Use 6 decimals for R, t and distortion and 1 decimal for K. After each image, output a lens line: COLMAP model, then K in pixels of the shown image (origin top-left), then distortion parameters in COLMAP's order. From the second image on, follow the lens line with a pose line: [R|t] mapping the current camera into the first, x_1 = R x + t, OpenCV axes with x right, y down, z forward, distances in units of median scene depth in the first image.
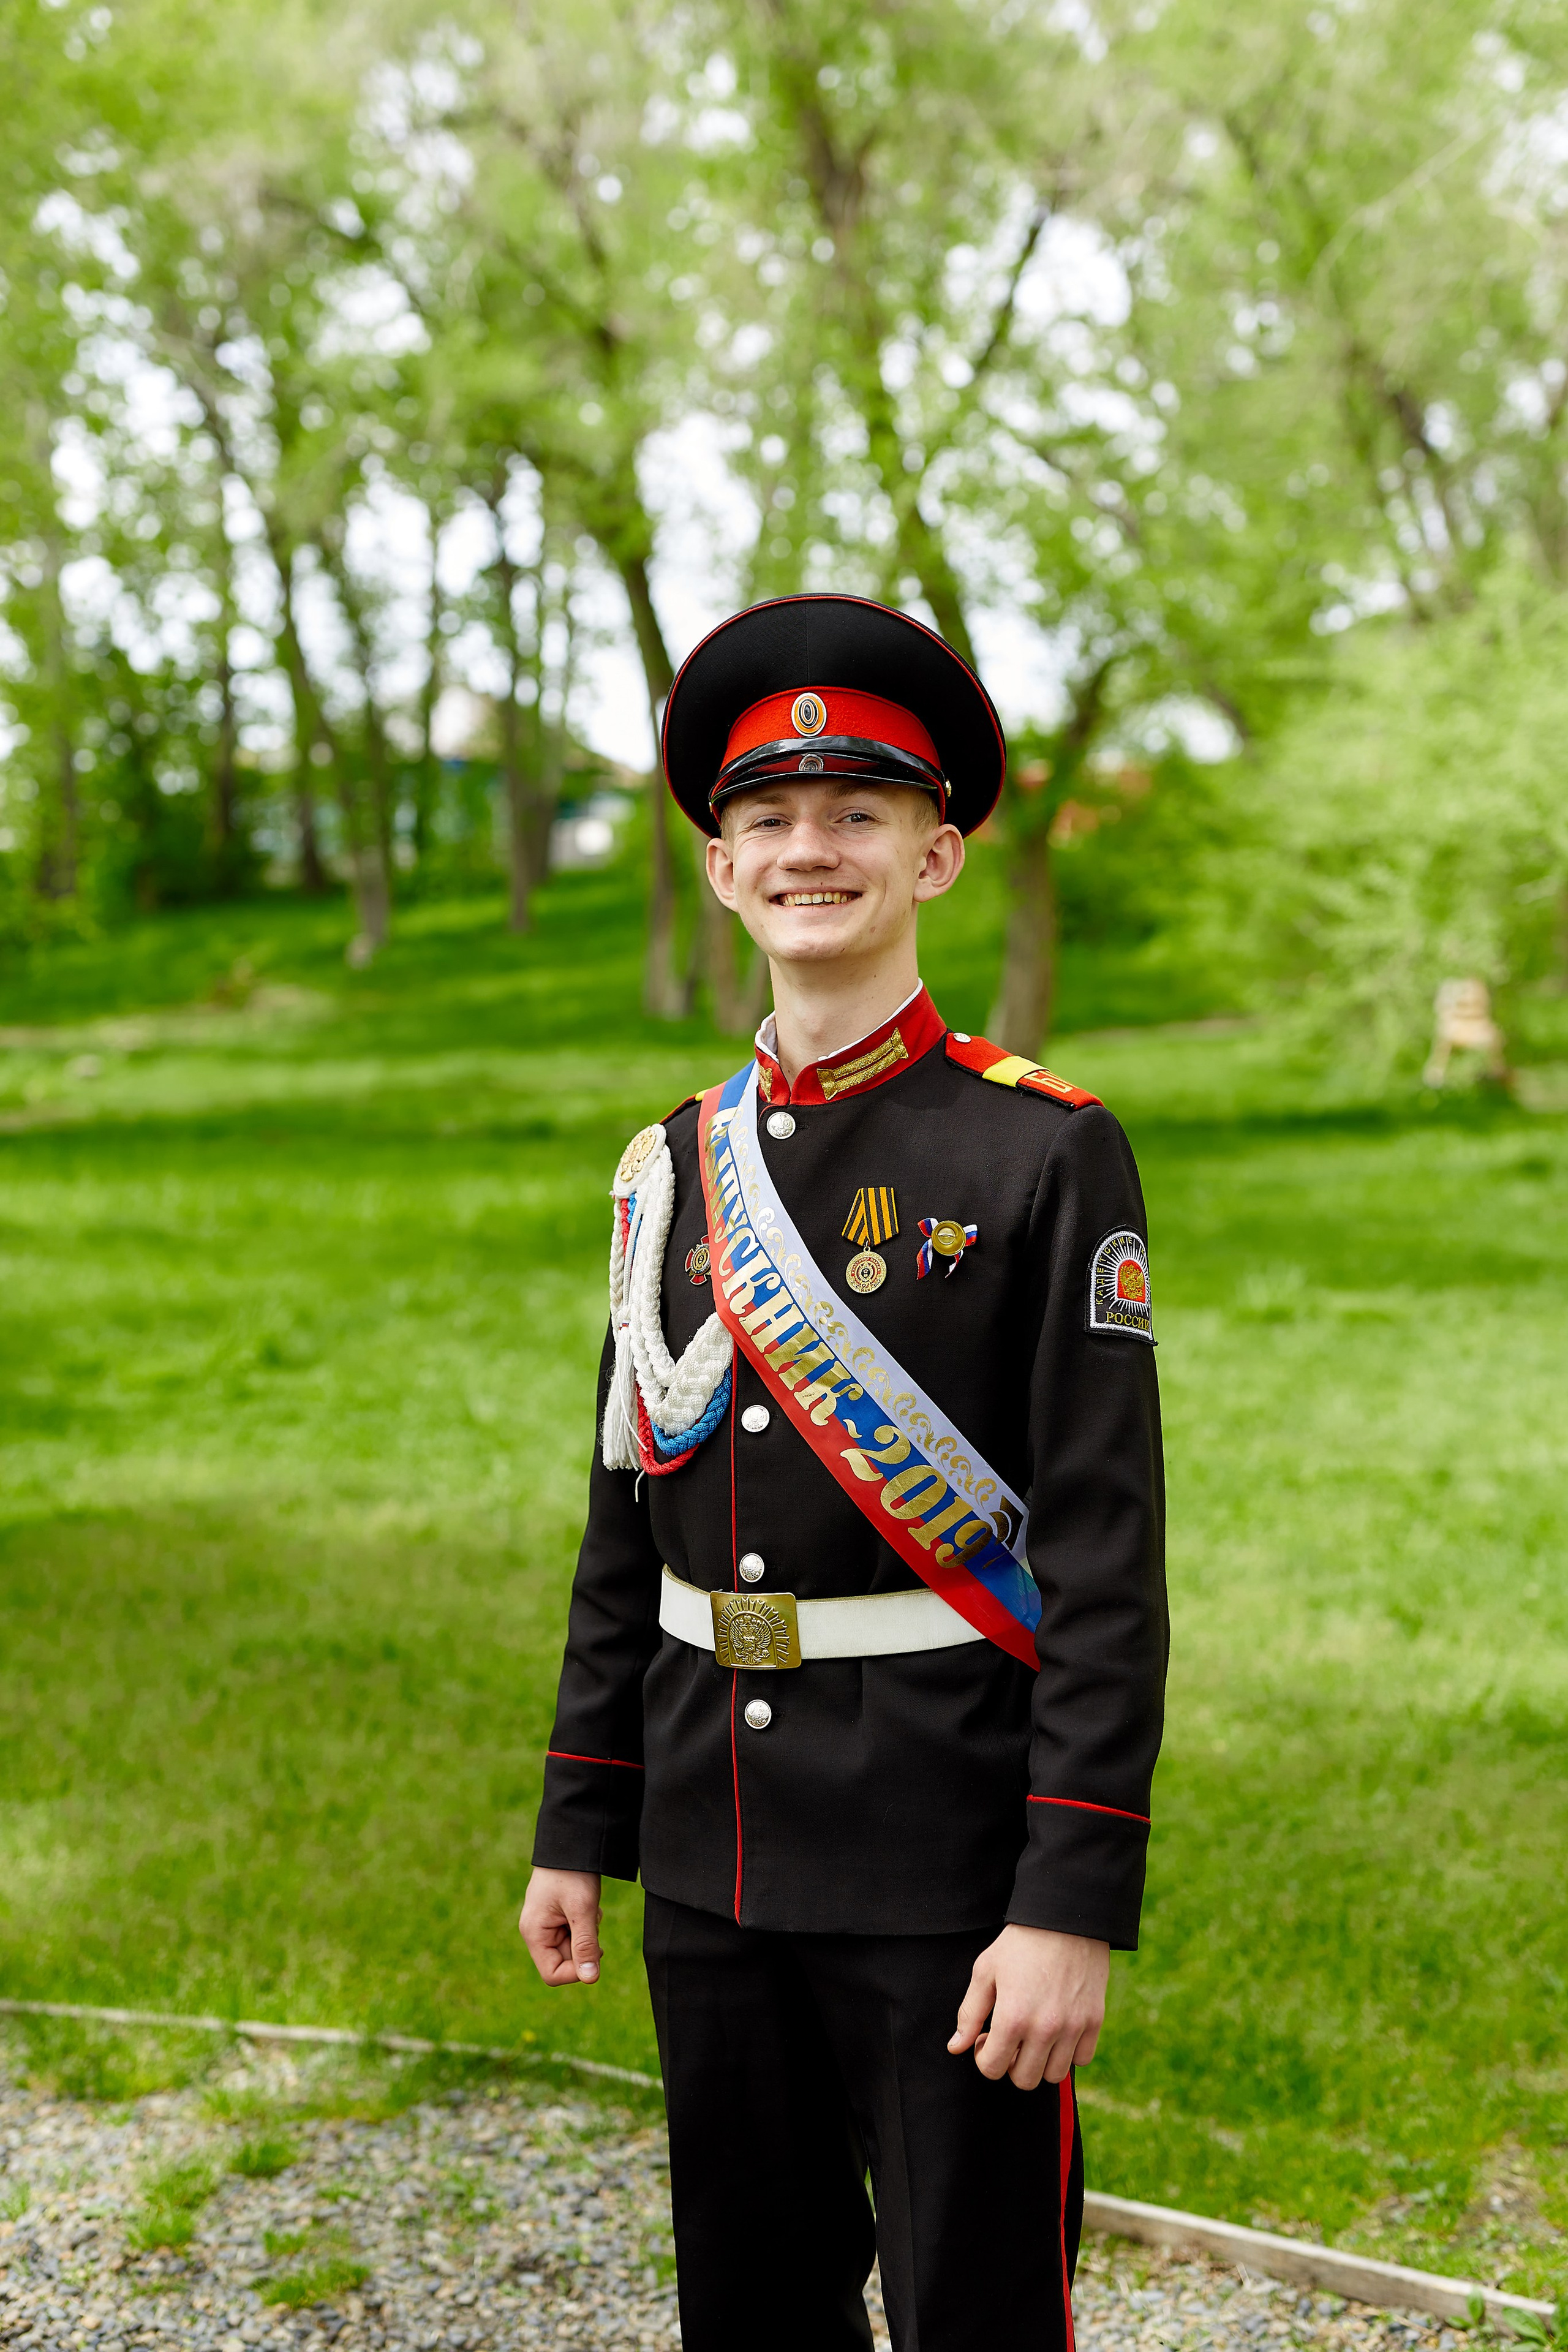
lens RADIAL K [[3333.3, 0, 780.1], [0, 3333.3, 1174.3], [0, 0, 1]] dist [-0.003740, 0.050654]
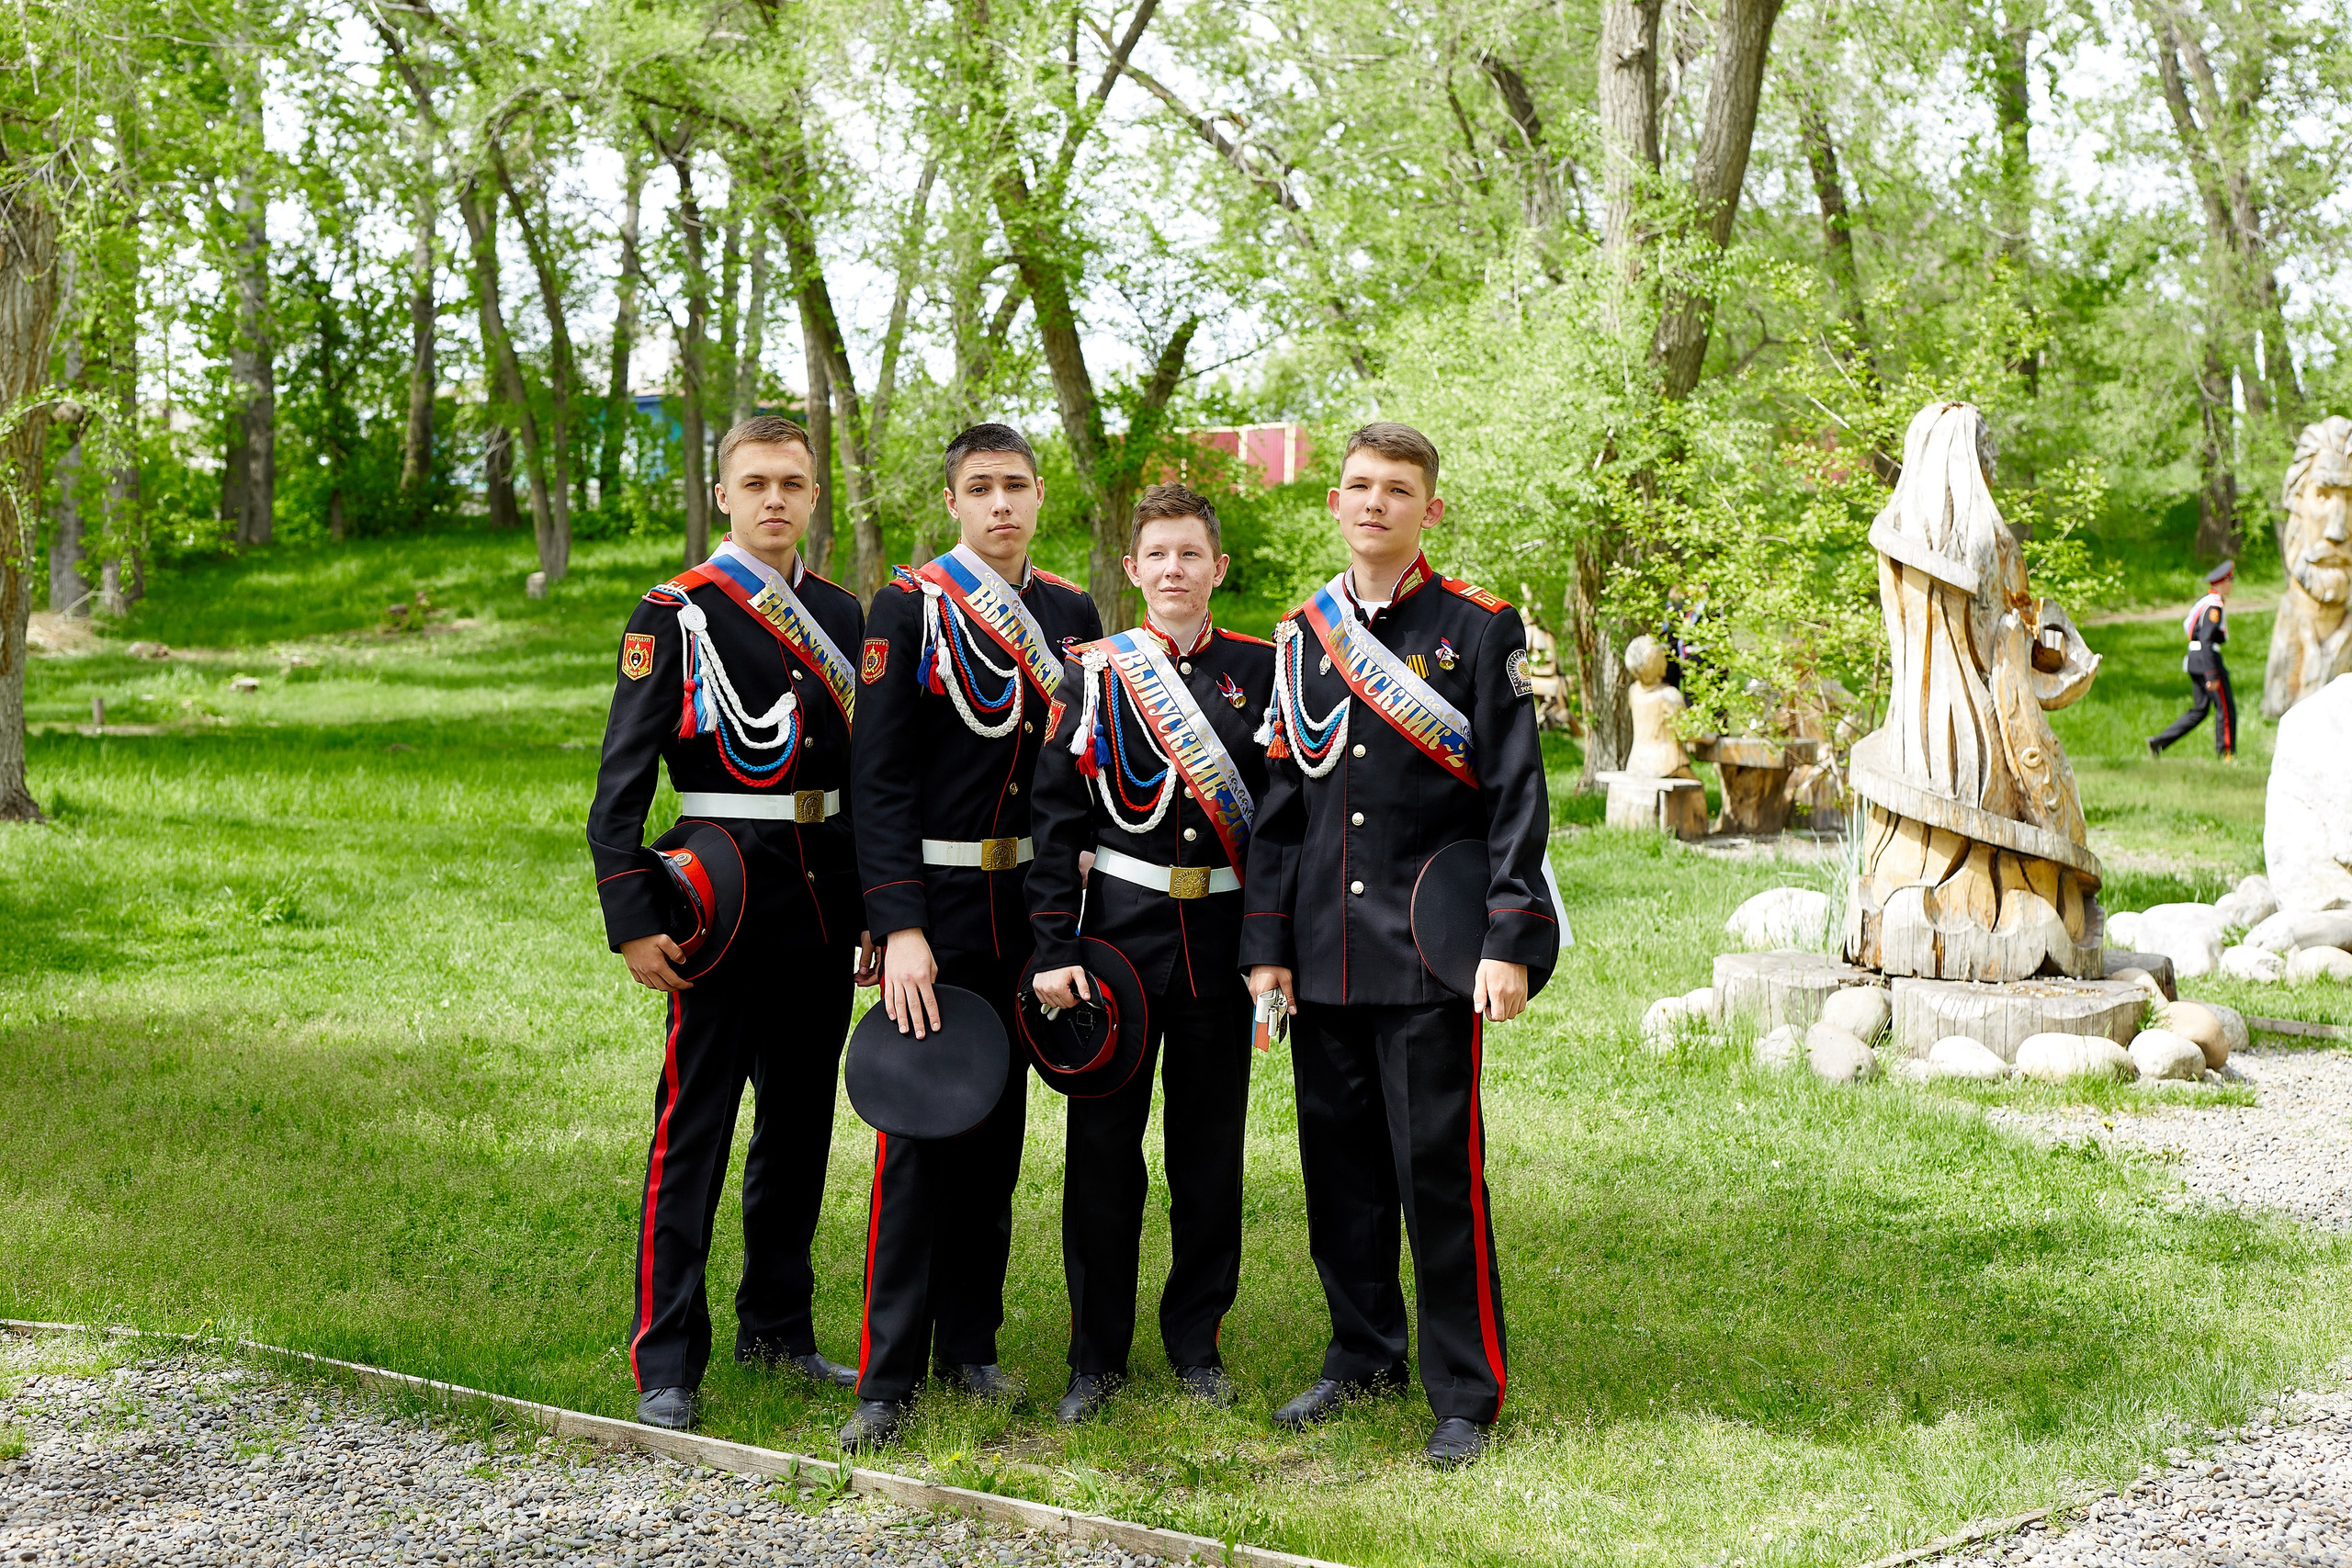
lens RADIAL K [[3302.7, 0, 1176.0], [0, 3302.7, 784.0], [0, 0, 1]] dist [0.016338, 0.079552]
pose [[0.998347, 0.026993, 0.050750, 0.046851], [-0.026344, 0.999563, -0.013421, 0.008713], [-0.051091, 0.012062, 0.998621, -0.072211]]
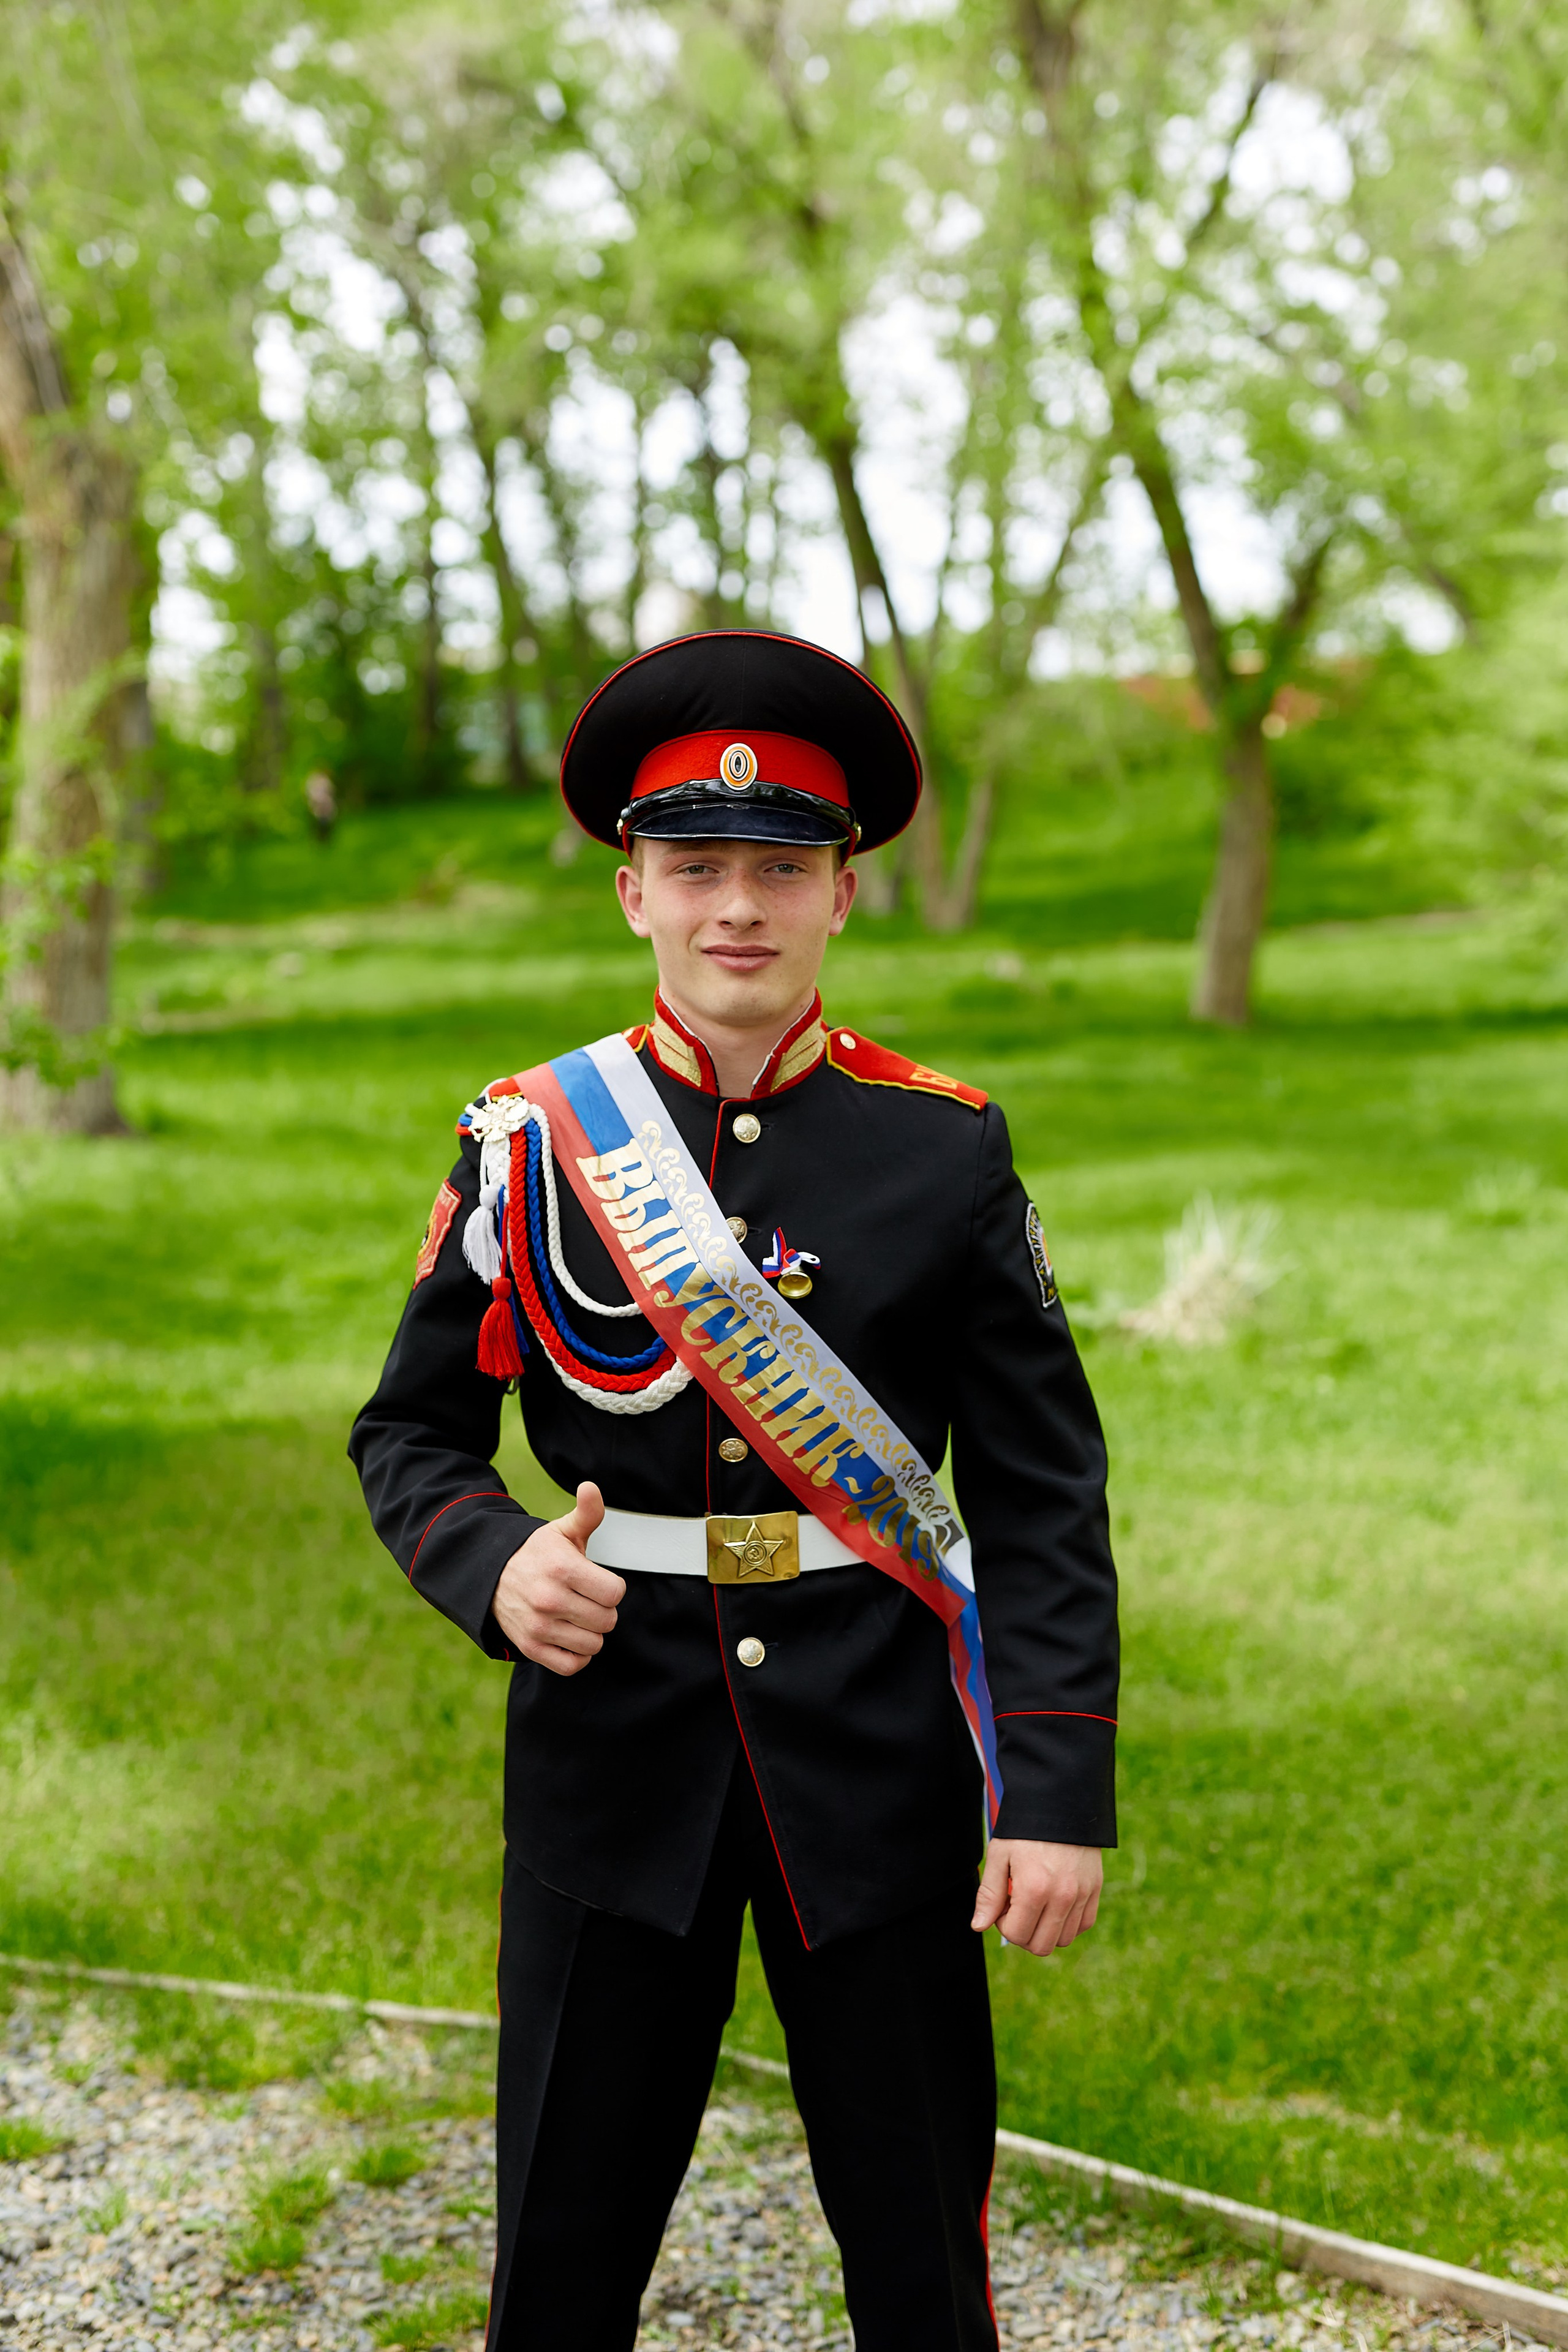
lens RADIAL K [[3339.5, 0, 774.3], [0, 3339.5, 1169.7], [0, 0, 1]] dist [-0.005770, 0.070376]
pose [[0.997925, 0.001401, -0.064364, 0.001000], [0.000440, 0.999592, 0.028570, 0.000633], [0.064378, -0.028539, 0.997517, 0.022028]]
